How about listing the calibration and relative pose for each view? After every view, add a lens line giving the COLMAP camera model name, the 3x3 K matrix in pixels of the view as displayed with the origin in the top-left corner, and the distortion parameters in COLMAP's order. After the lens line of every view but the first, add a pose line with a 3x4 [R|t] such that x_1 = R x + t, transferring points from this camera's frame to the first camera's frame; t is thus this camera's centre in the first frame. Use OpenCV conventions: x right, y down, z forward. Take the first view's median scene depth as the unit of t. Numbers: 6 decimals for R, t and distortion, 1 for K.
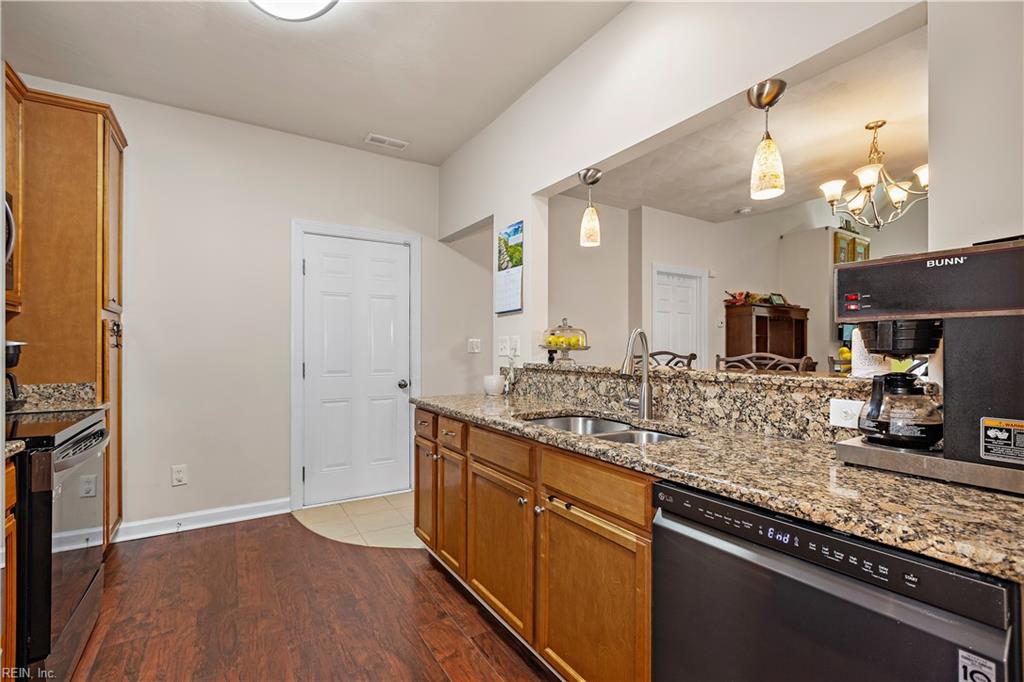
lens RADIAL K [[466.9, 0, 512.0], [0, 466.9, 346.8], [0, 0, 1]] dist [0.000199, 0.000005]
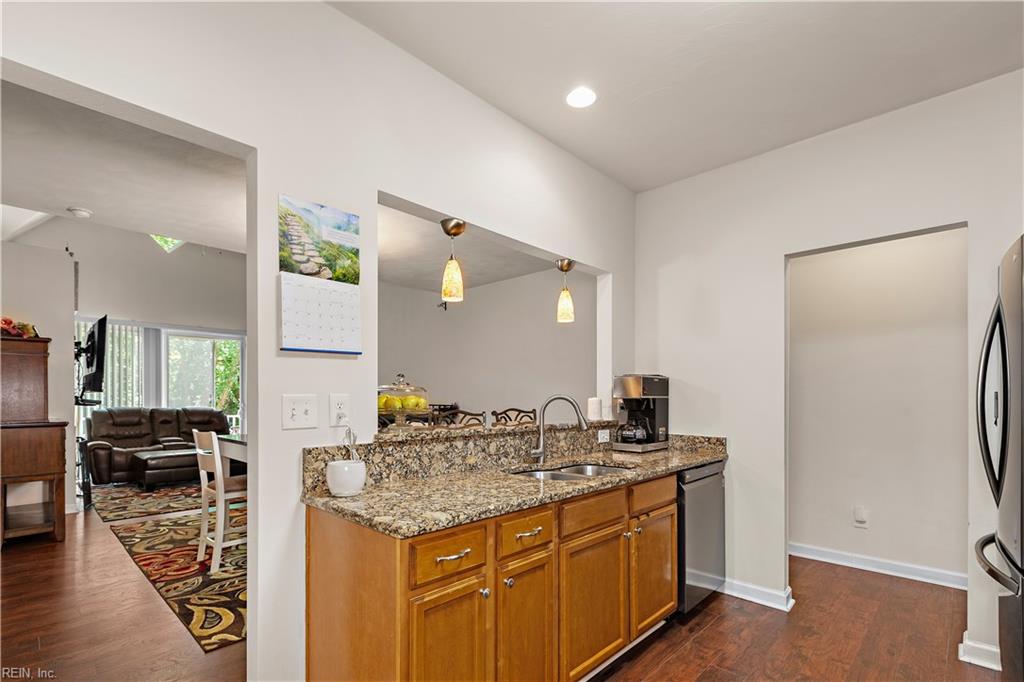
lens RADIAL K [[478.8, 0, 506.5], [0, 478.8, 395.6], [0, 0, 1]] dist [-0.000690, 0.000006]
pose [[-0.242422, 0.000620, 0.970171, -0.855635], [-0.006241, 0.999978, -0.002198, -0.027356], [-0.970151, -0.006587, -0.242413, 1.223042]]
